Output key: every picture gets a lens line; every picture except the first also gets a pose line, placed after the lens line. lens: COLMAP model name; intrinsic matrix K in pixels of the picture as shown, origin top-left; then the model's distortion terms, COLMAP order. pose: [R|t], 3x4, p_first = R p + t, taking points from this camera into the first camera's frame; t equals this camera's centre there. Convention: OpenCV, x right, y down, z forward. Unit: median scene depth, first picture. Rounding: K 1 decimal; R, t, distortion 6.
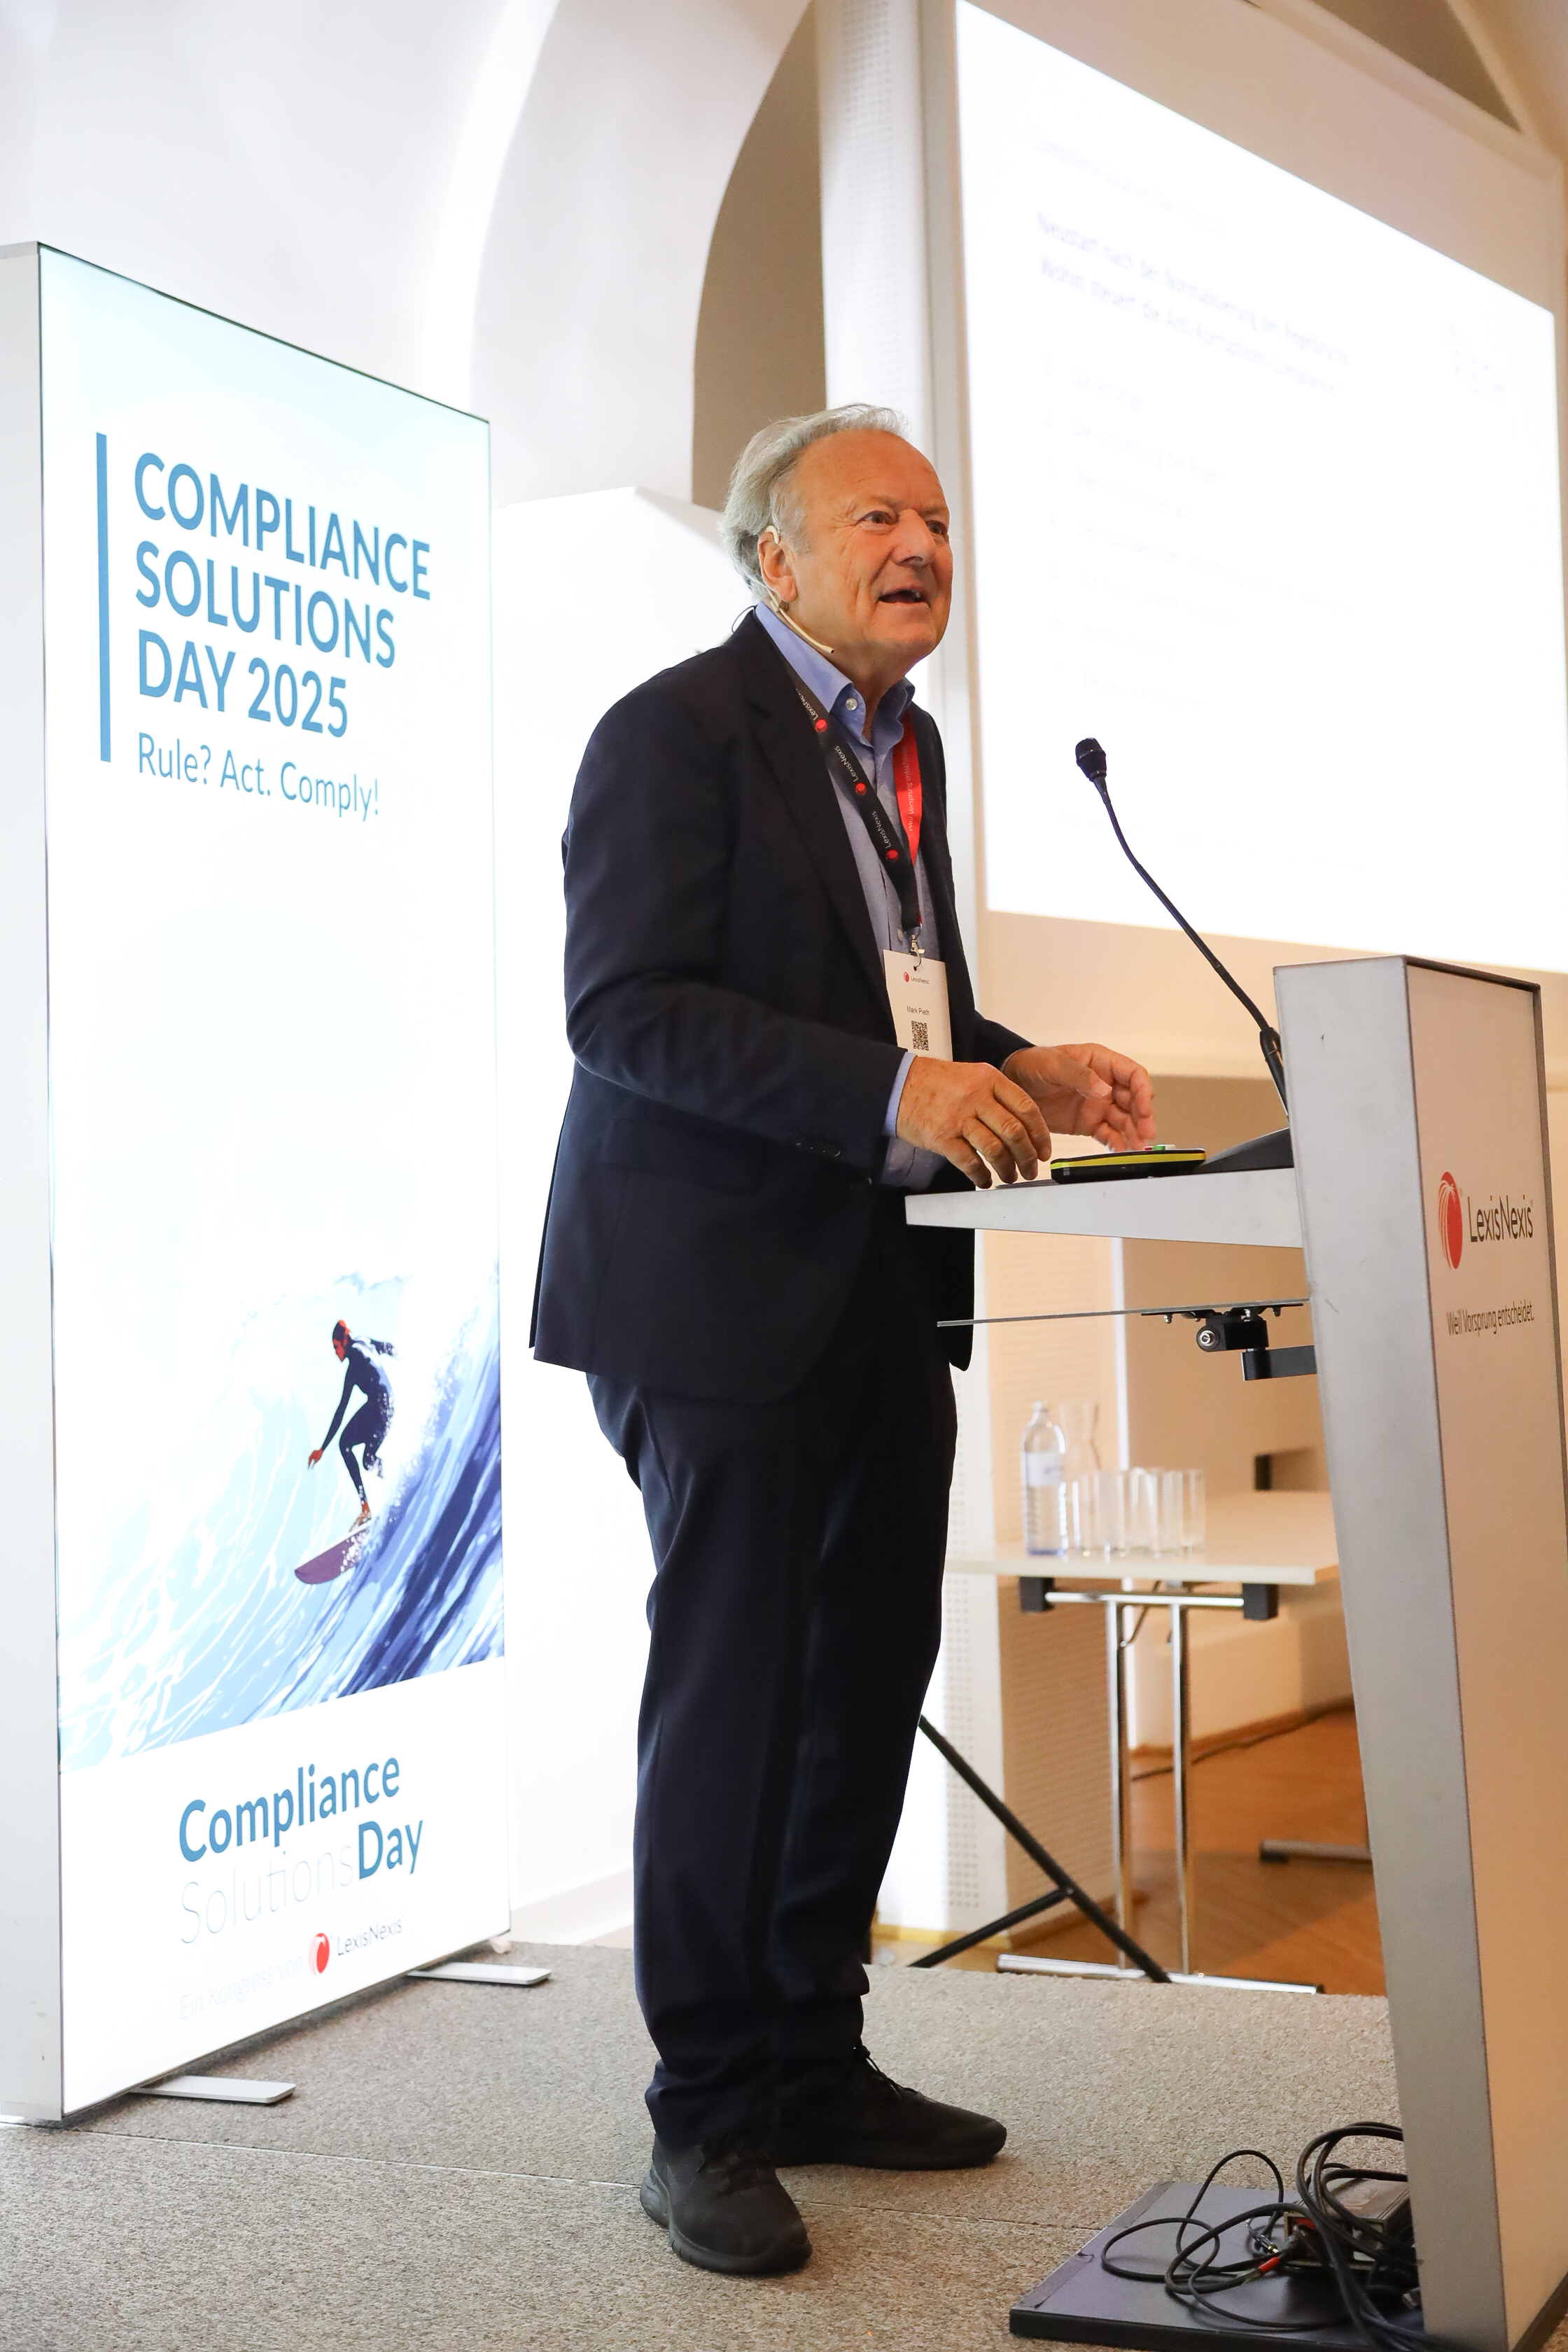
lens RADIAL K [[3682.0, 0, 783.3], [0, 3682.0, 1164.2], [0, 0, 1]] dist [0.027236, 0.000000]
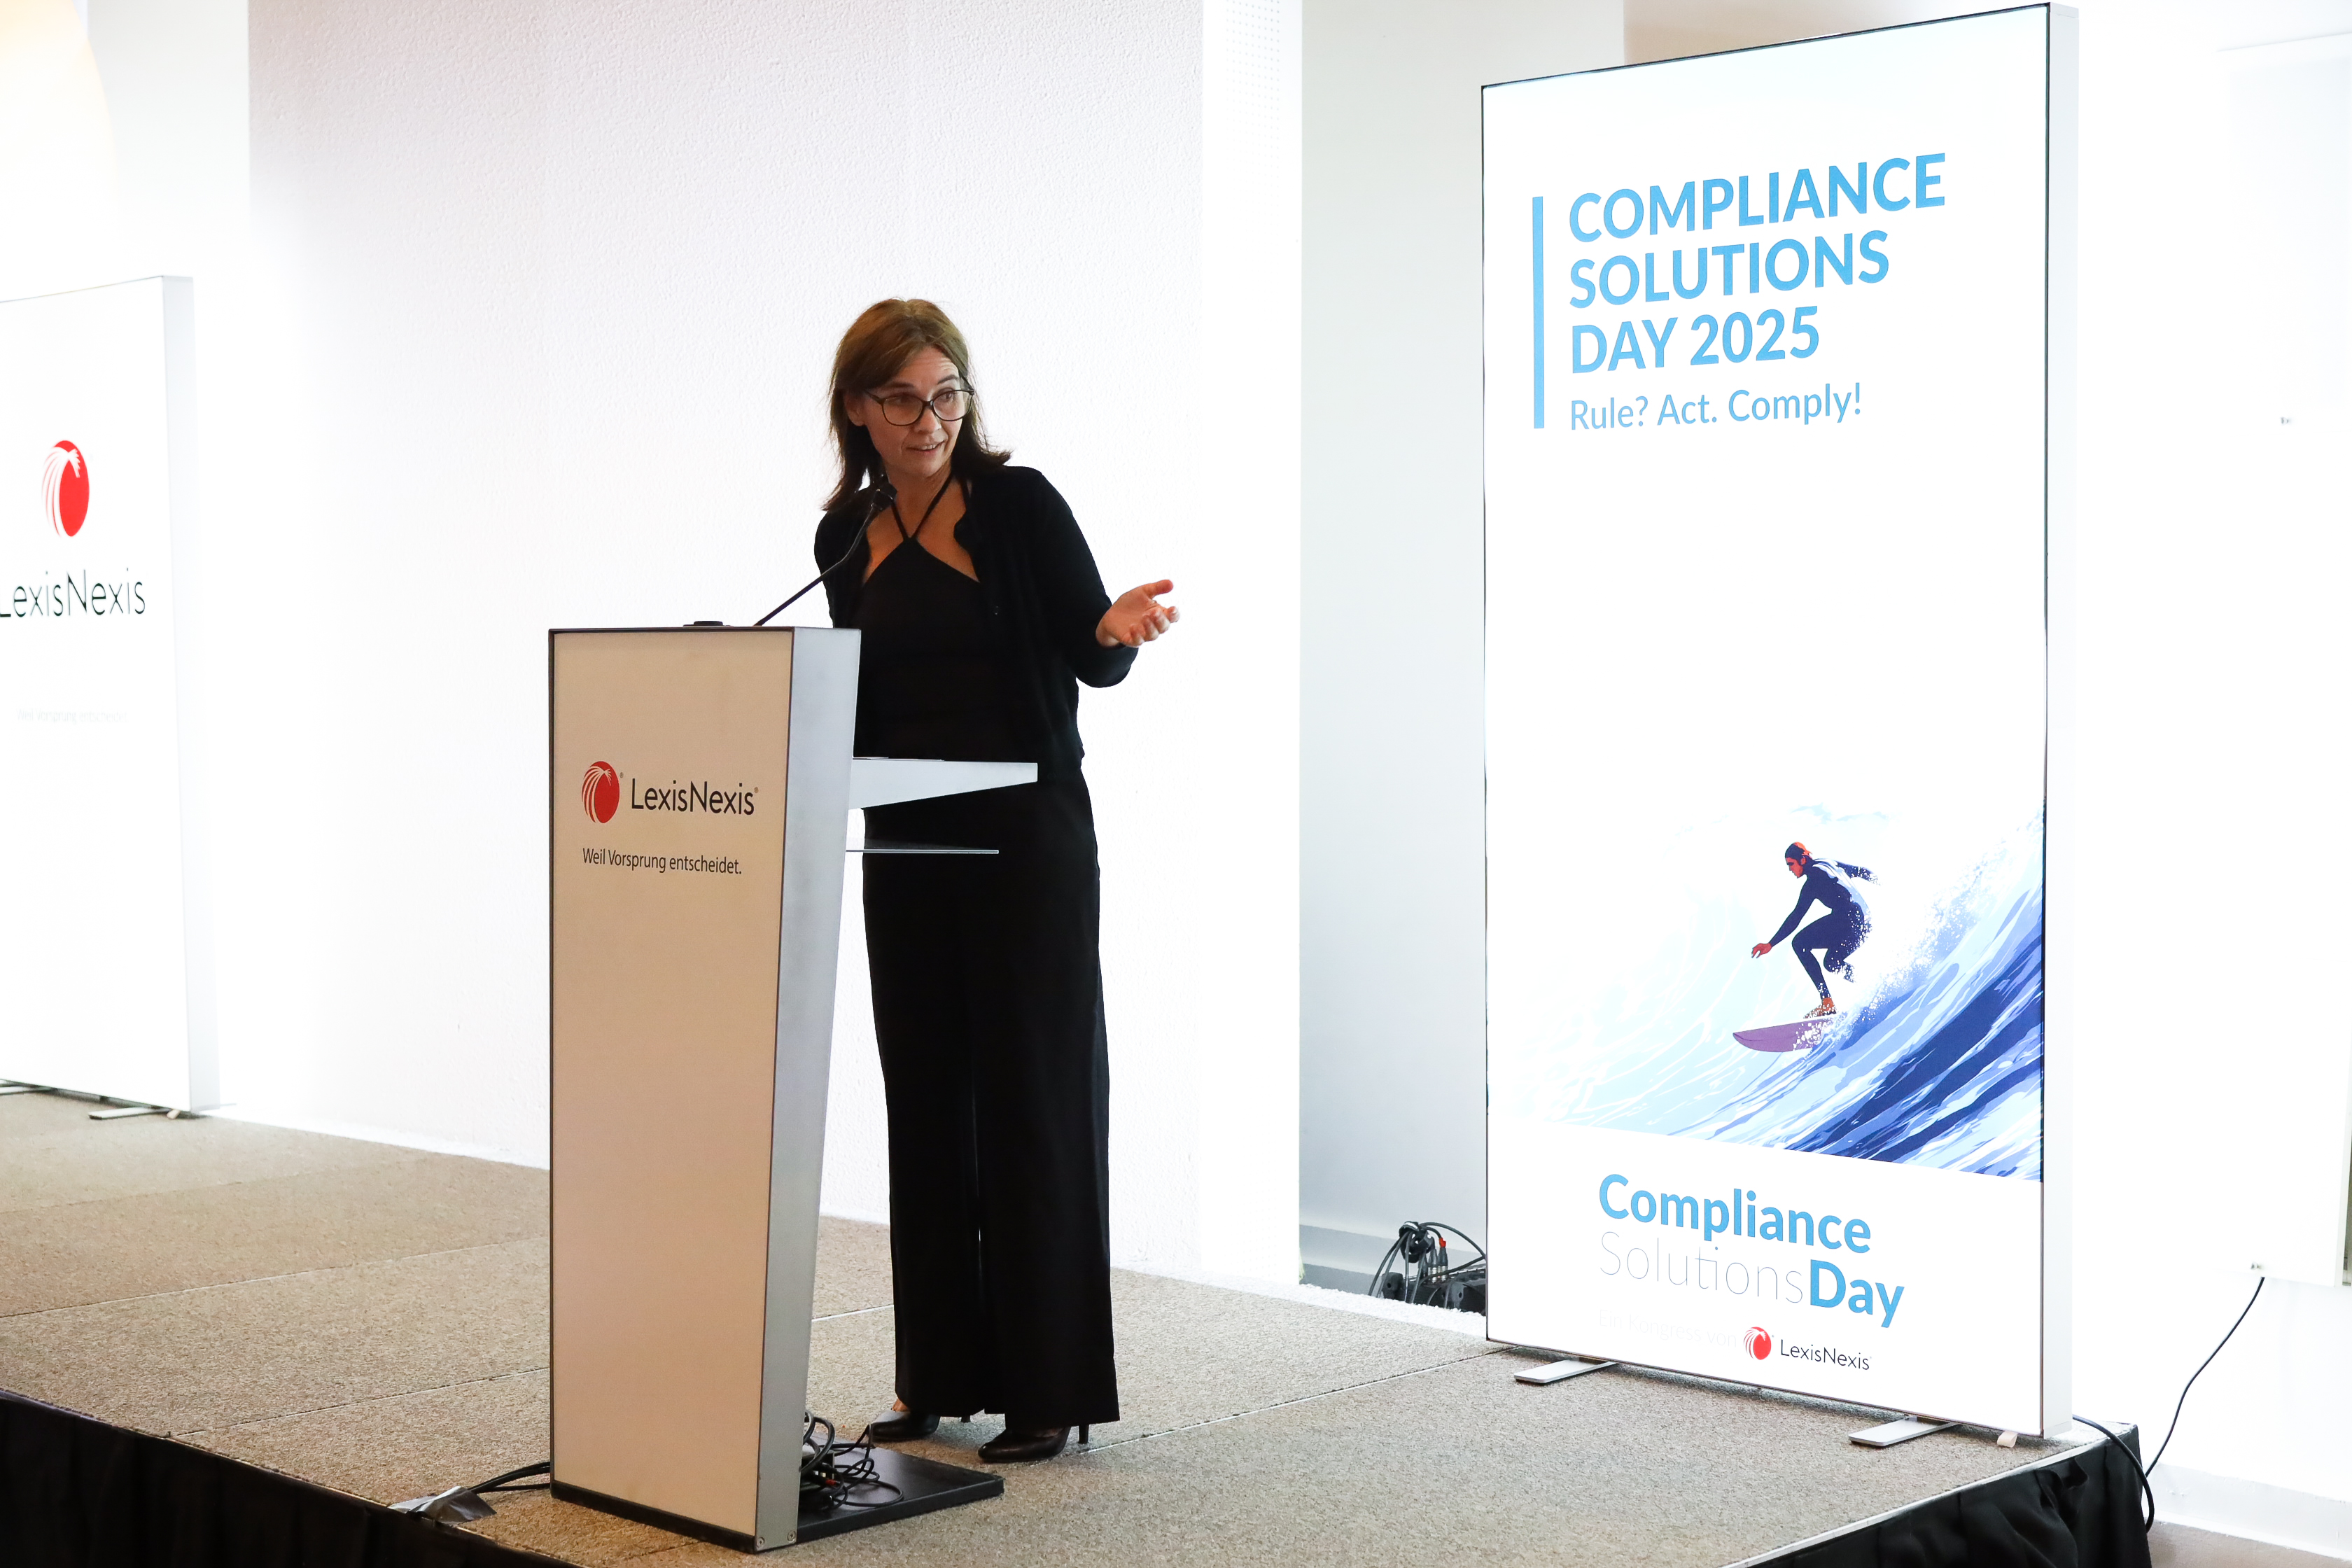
lens RADIAL K [[3367.9, 0, 1176.3], [0, 3367.9, 794.3], [0, 0, 1]] dist [0.020865, 0.000000]
pose [[-0.356707, 0.064477, -0.931989, 1.002703], [0.019611, 0.997912, 0.061532, -0.046565], [0.934010, 0.003672, -0.357227, 1.226190]]
